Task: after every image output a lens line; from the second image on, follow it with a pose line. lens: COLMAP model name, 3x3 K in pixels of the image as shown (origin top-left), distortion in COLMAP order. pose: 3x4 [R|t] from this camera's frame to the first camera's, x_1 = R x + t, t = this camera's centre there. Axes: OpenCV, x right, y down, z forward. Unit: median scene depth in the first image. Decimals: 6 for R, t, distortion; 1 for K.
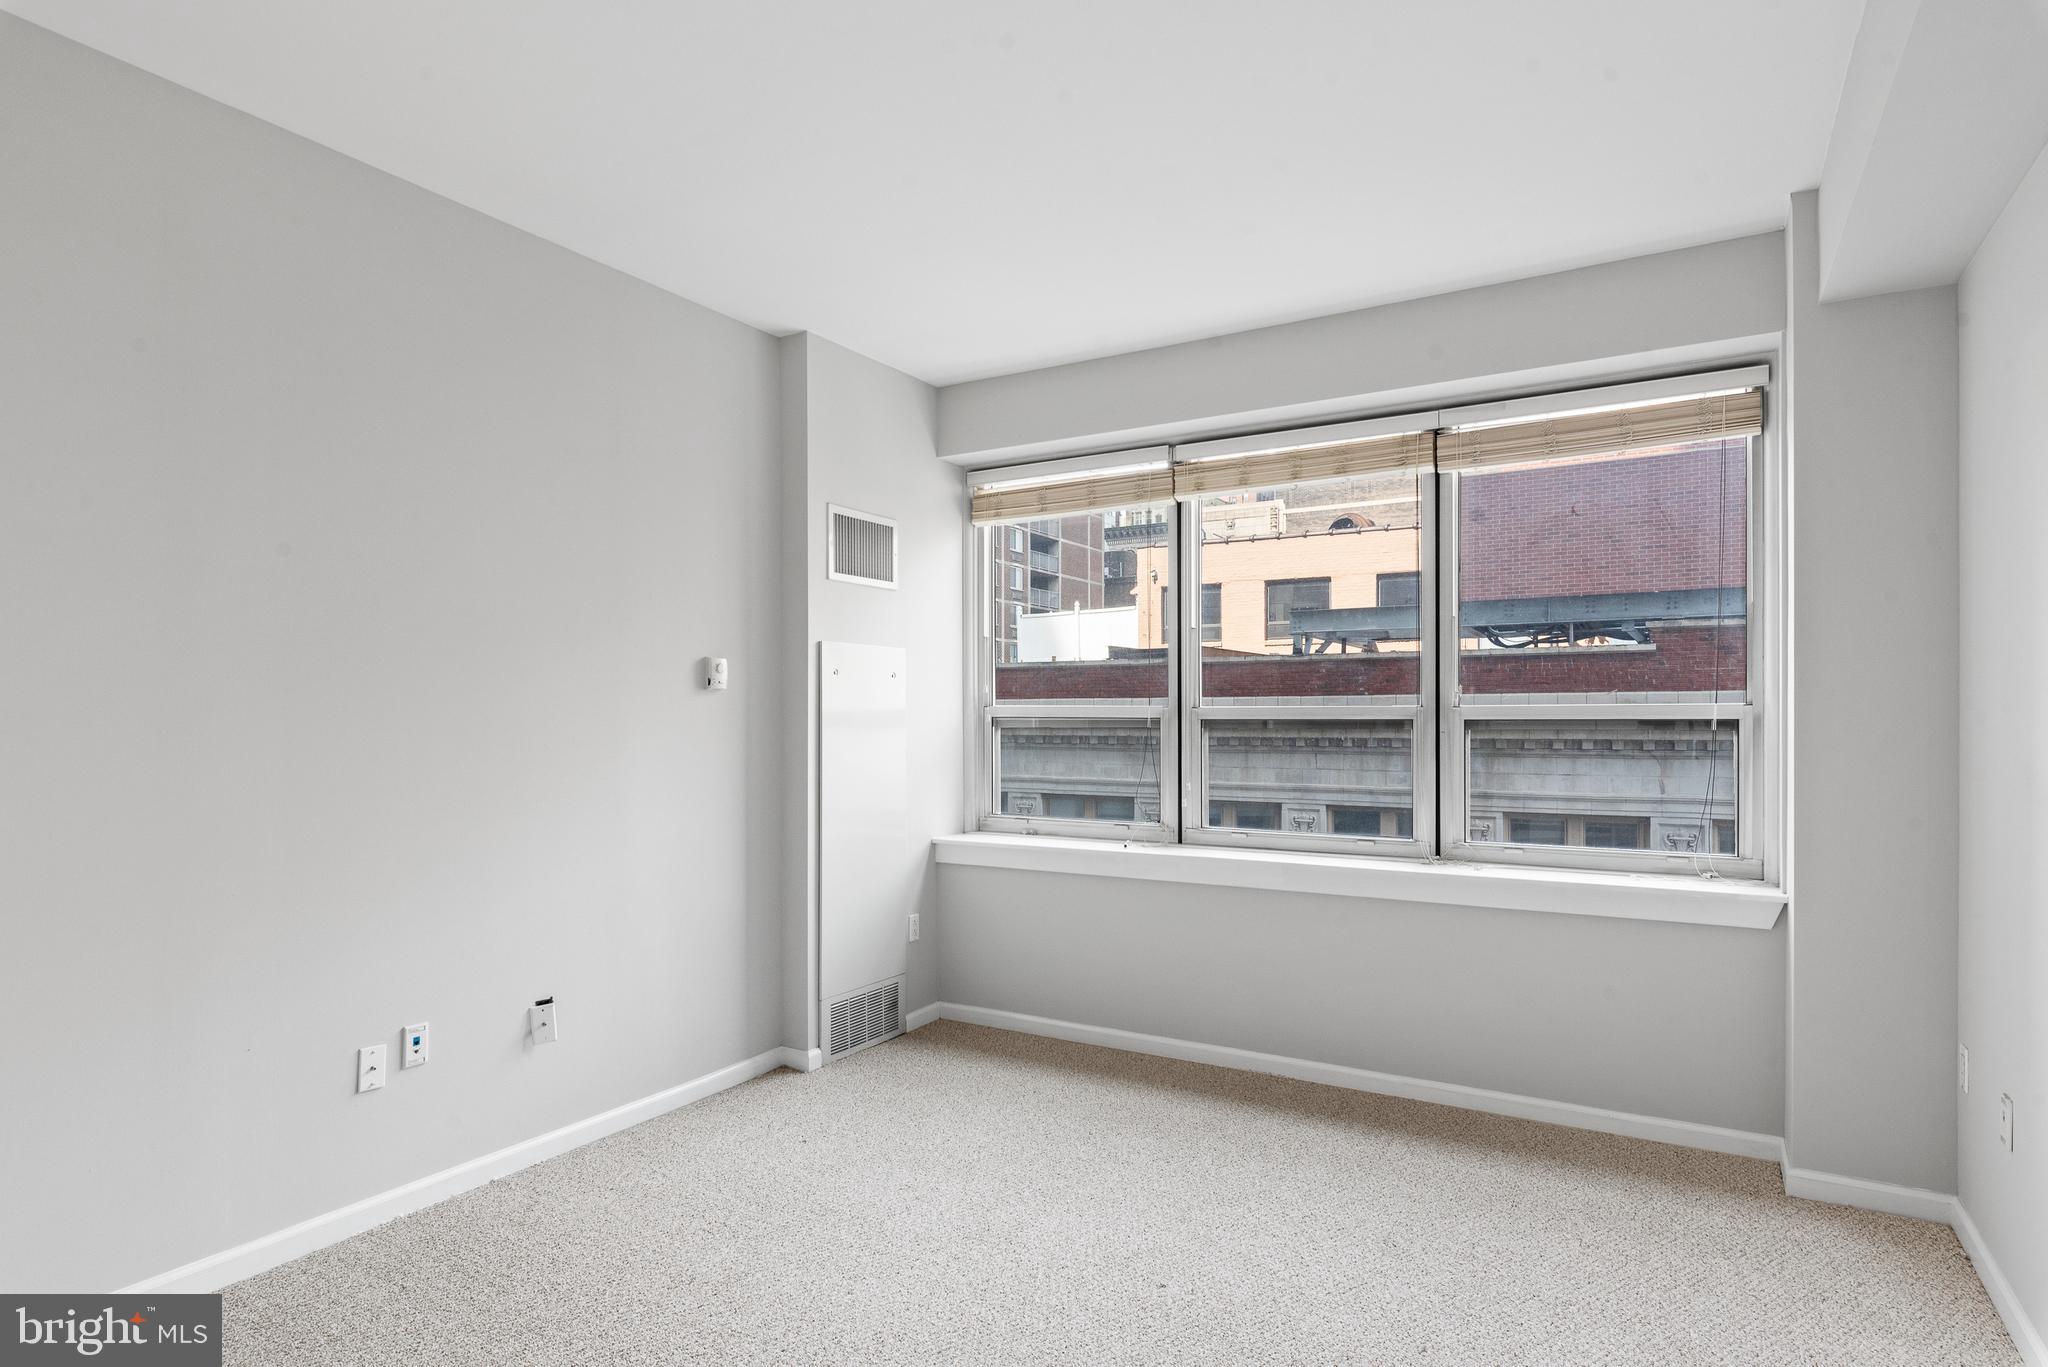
lens RADIAL K [[1100.3, 0, 1043.1], [0, 1100.3, 721.8], [0, 0, 1]] dist [-0.011273, 0.002288]
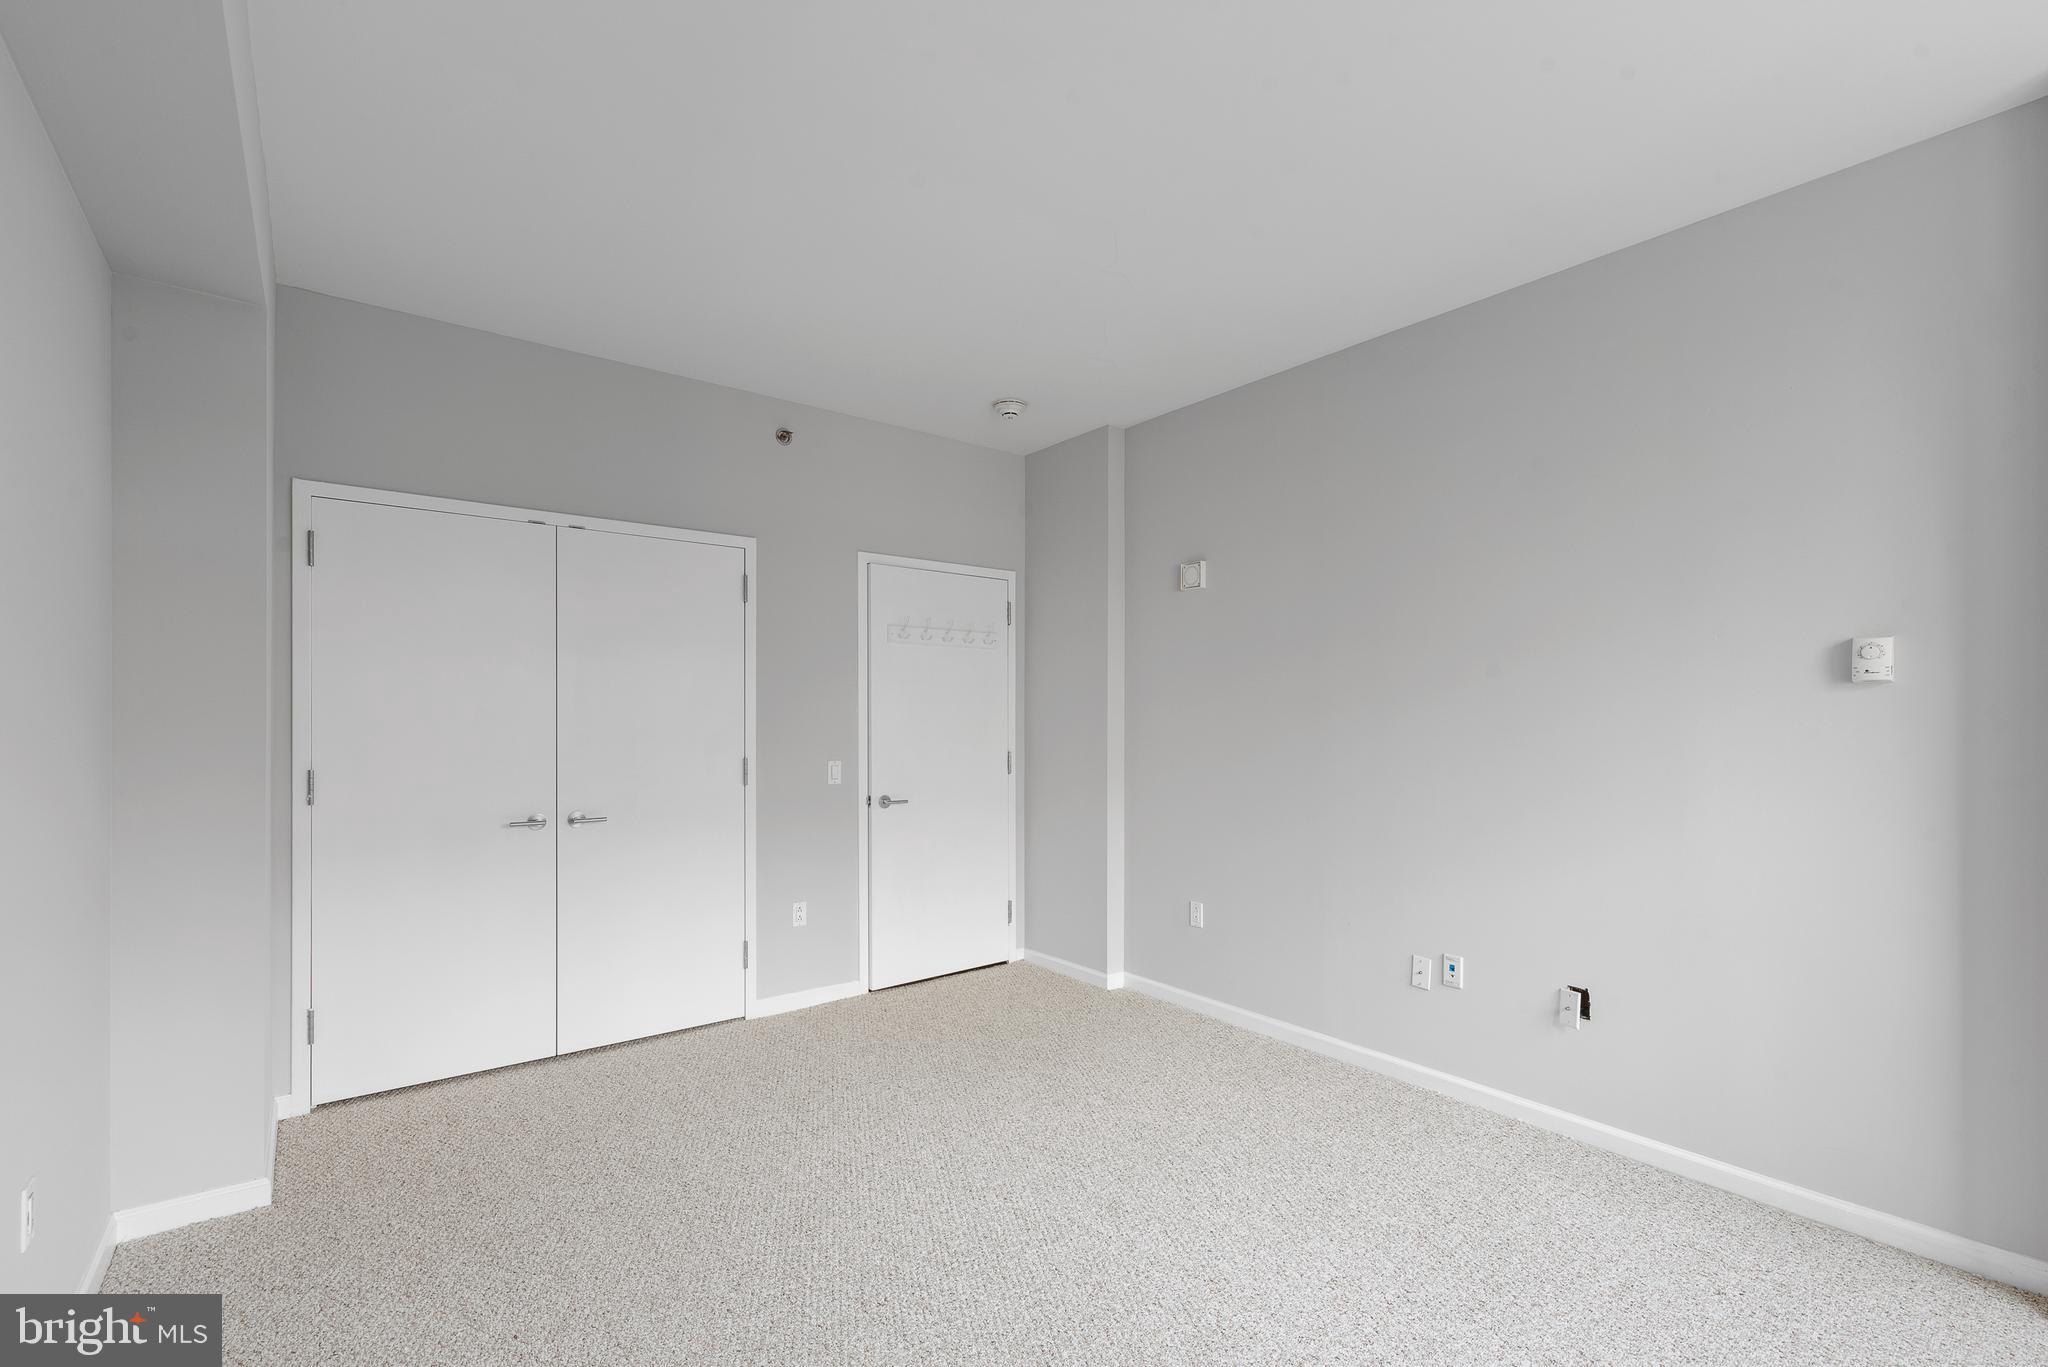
lens RADIAL K [[895.2, 0, 1034.6], [0, 895.2, 711.6], [0, 0, 1]] dist [0.001049, -0.001256]
pose [[-0.354611, -0.003542, -0.935007, 0.352519], [-0.003859, 0.999990, -0.002325, -0.004481], [0.935006, 0.002784, -0.354621, 0.540074]]
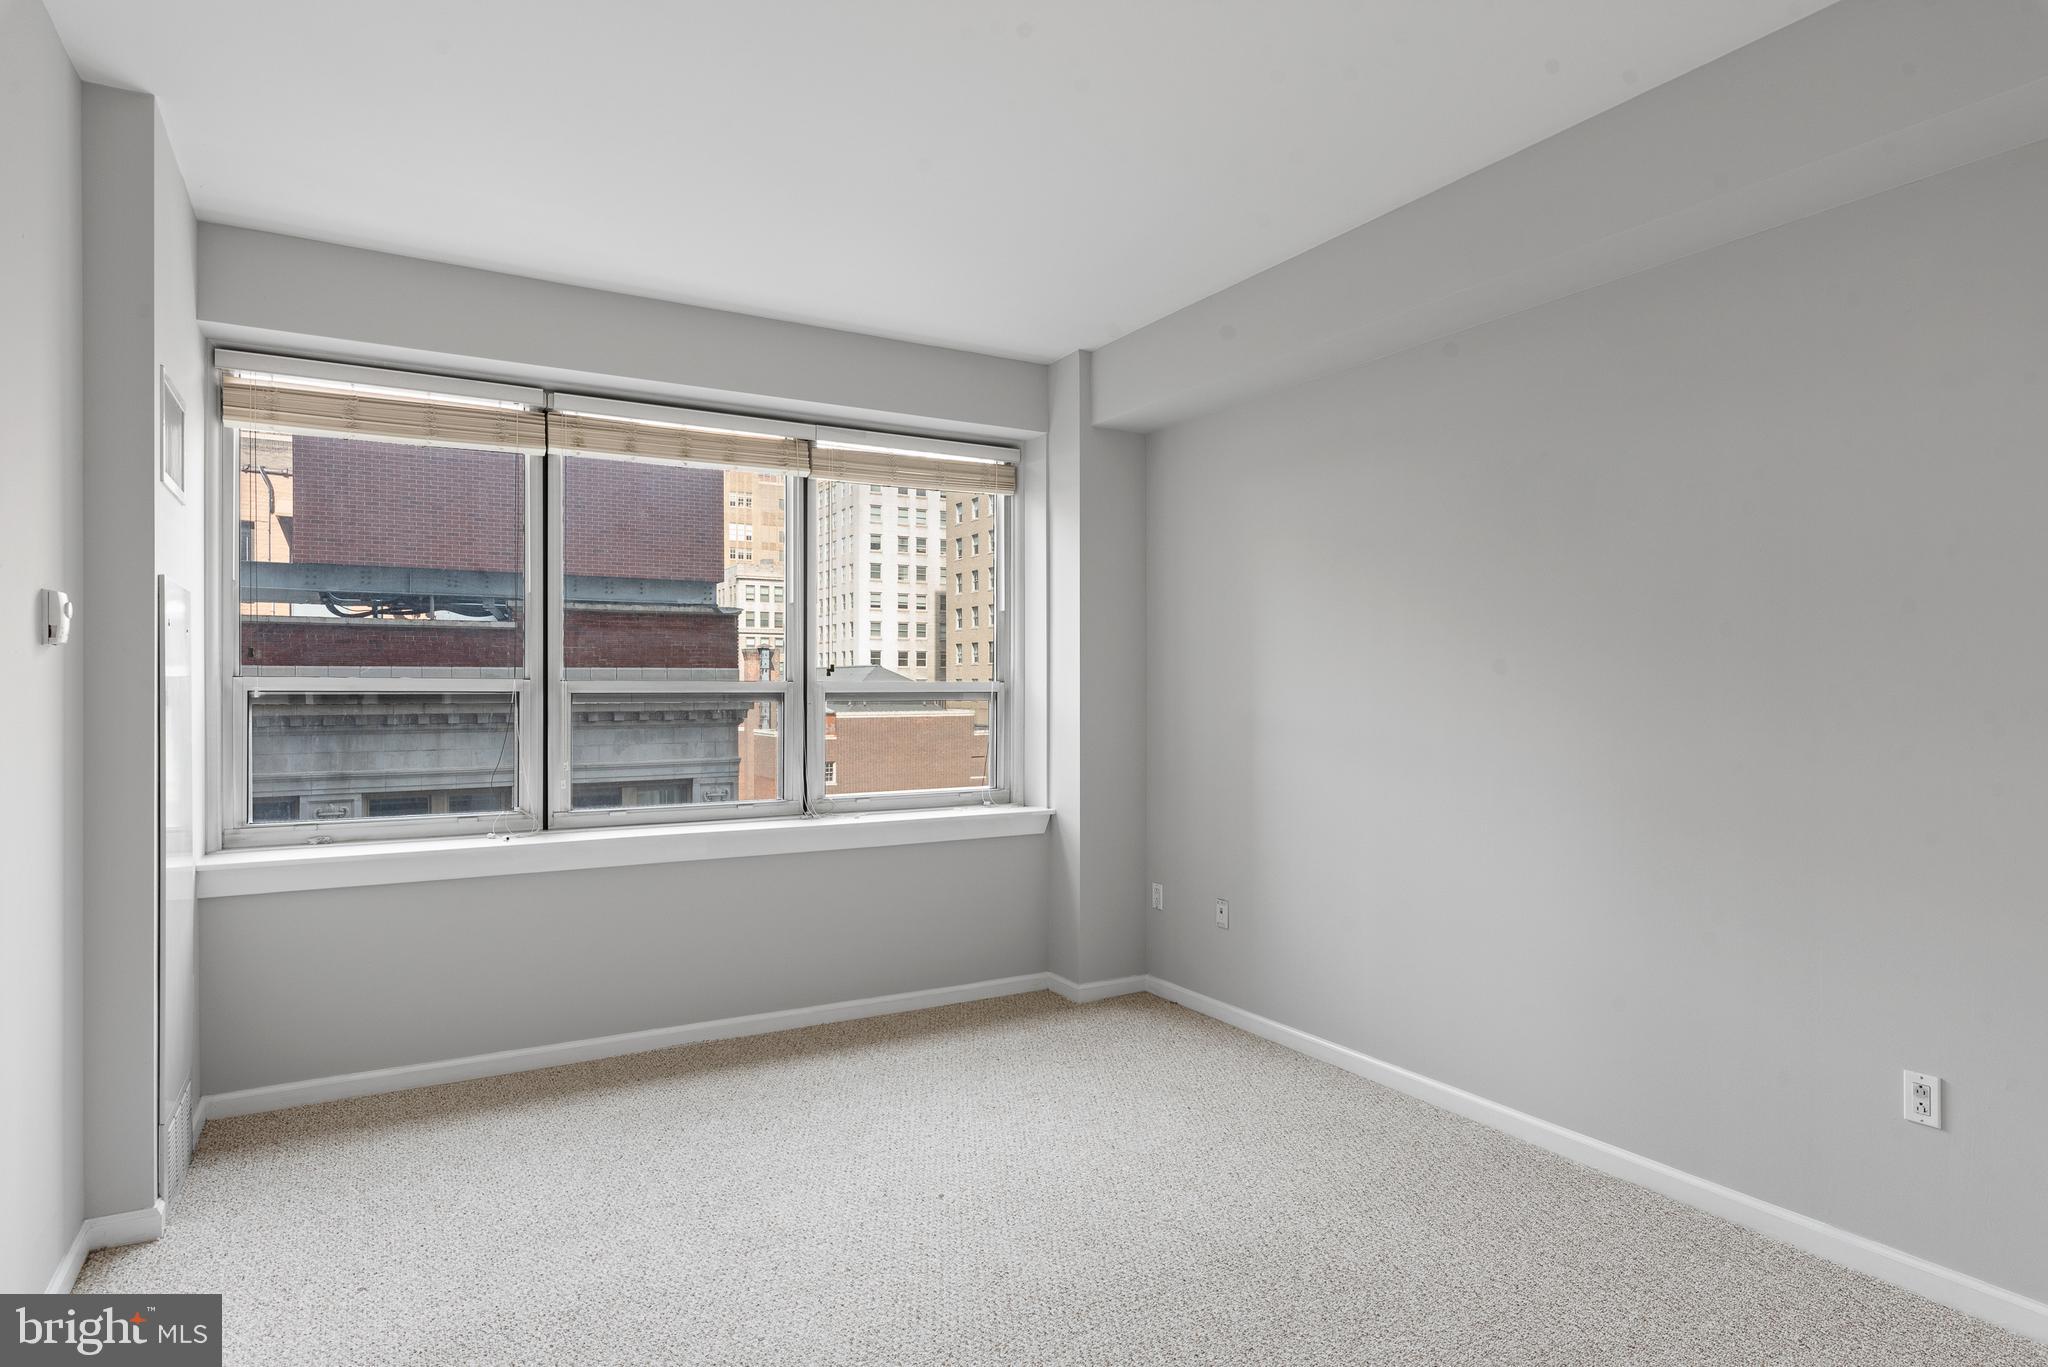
lens RADIAL K [[1100.3, 0, 1025.5], [0, 1100.3, 694.3], [0, 0, 1]] dist [-0.011273, 0.002288]
pose [[0.487467, -0.003143, 0.873136, -0.433916], [0.004751, 0.999988, 0.000947, -0.000370], [-0.873128, 0.003686, 0.487476, 0.195705]]
